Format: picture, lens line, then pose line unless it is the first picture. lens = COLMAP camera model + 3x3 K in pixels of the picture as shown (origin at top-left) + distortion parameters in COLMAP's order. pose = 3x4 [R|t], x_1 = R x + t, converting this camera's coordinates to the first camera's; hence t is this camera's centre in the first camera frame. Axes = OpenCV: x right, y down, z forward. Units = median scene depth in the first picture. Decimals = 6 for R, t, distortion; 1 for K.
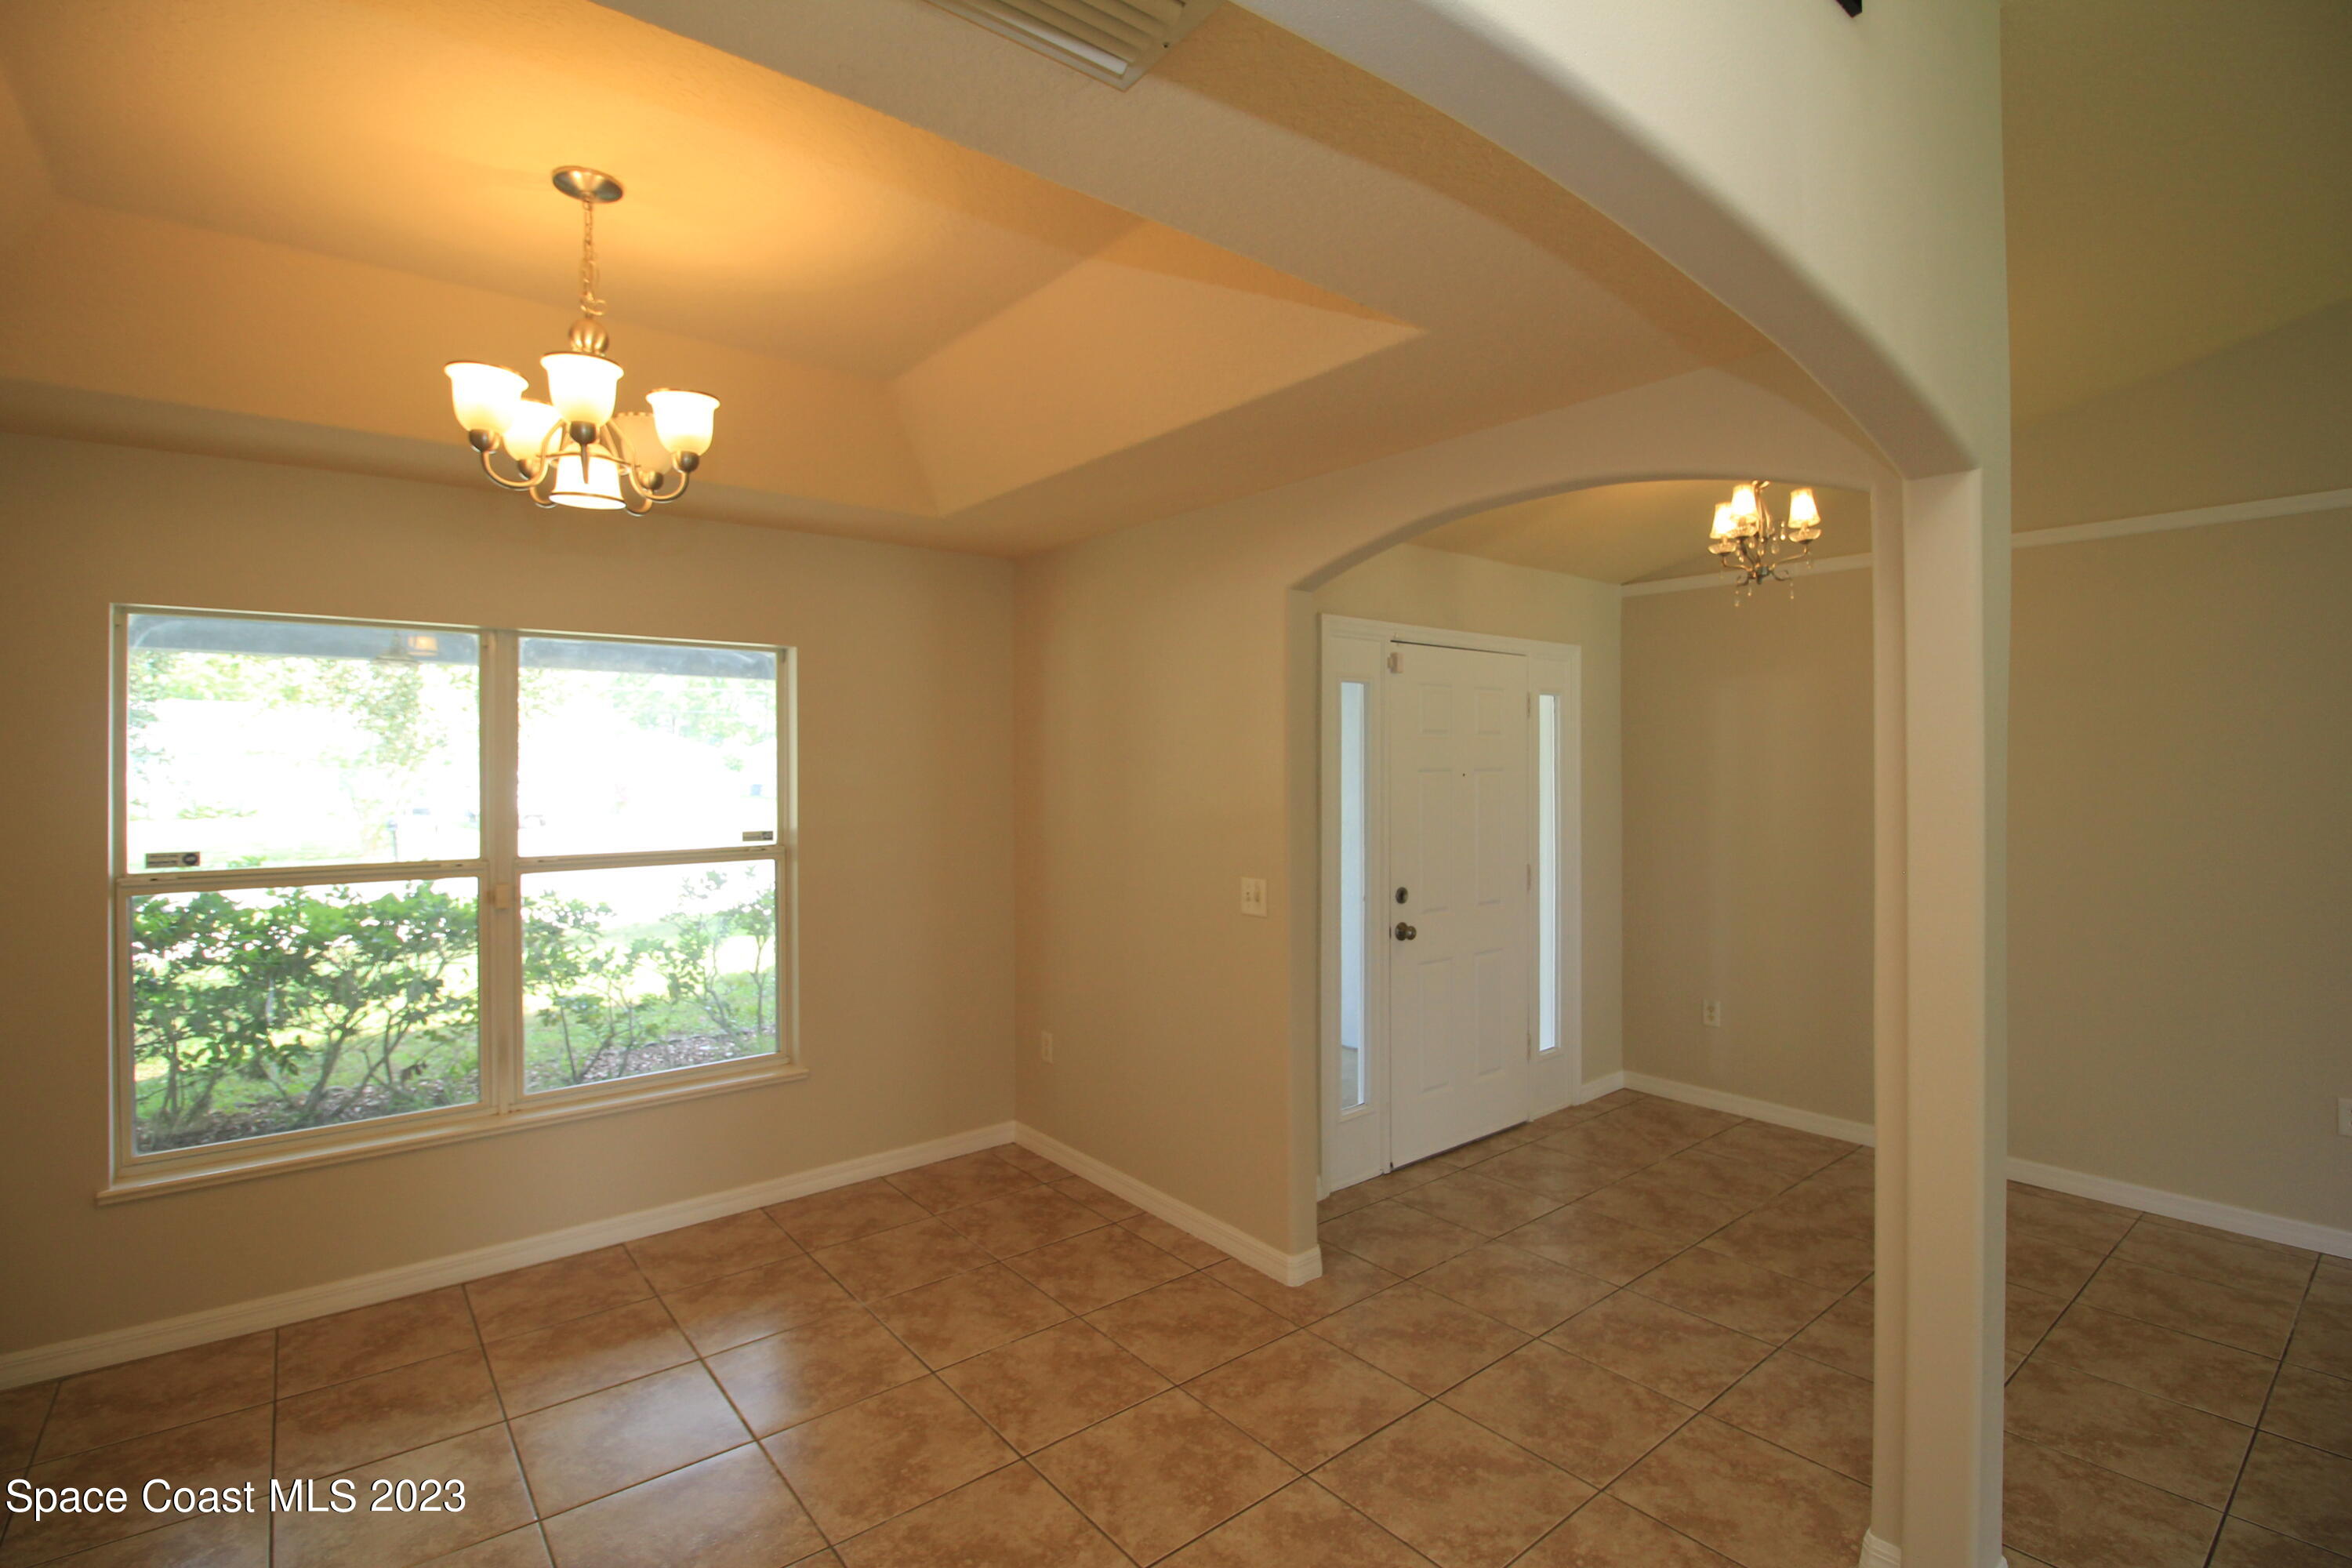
lens RADIAL K [[1084.6, 0, 1184.0], [0, 1084.6, 770.9], [0, 0, 1]] dist [-0.006622, -0.007817]
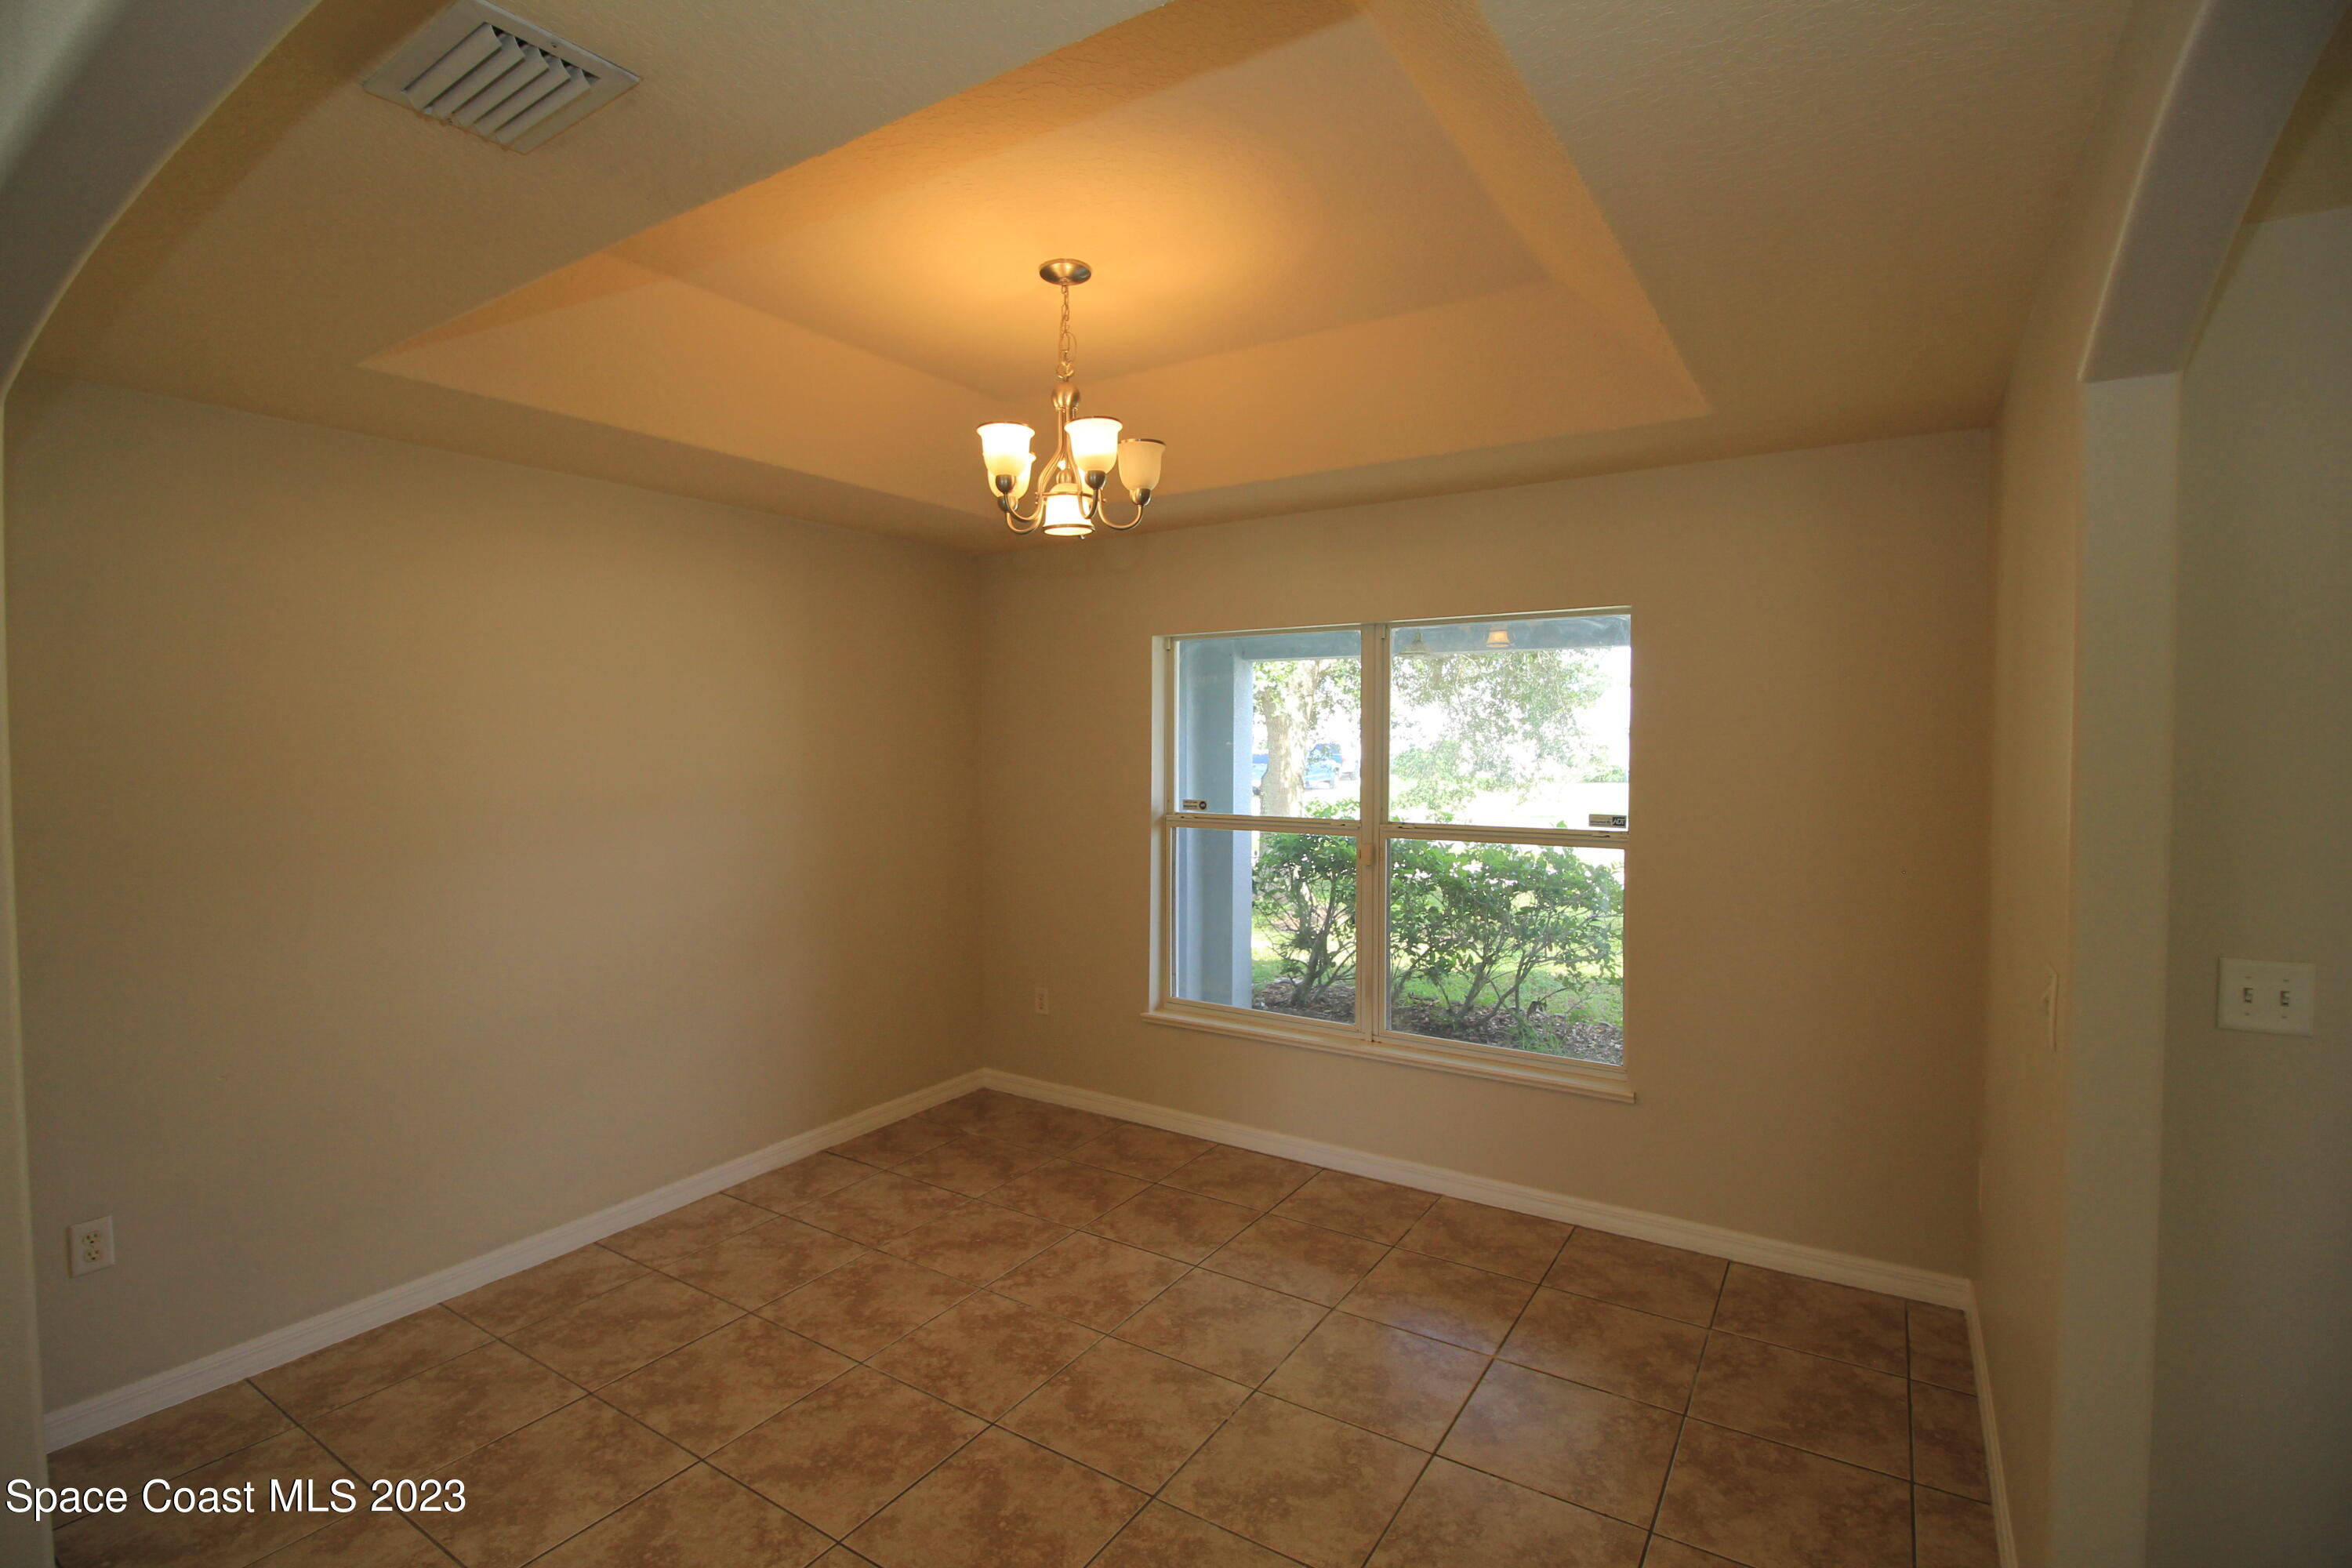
lens RADIAL K [[1084.6, 0, 1192.8], [0, 1084.6, 771.7], [0, 0, 1]] dist [-0.006622, -0.007817]
pose [[0.305749, 0.023271, -0.951828, 0.402996], [-0.007317, 0.999729, 0.022092, 0.002368], [0.952084, 0.000210, 0.305836, 0.446671]]
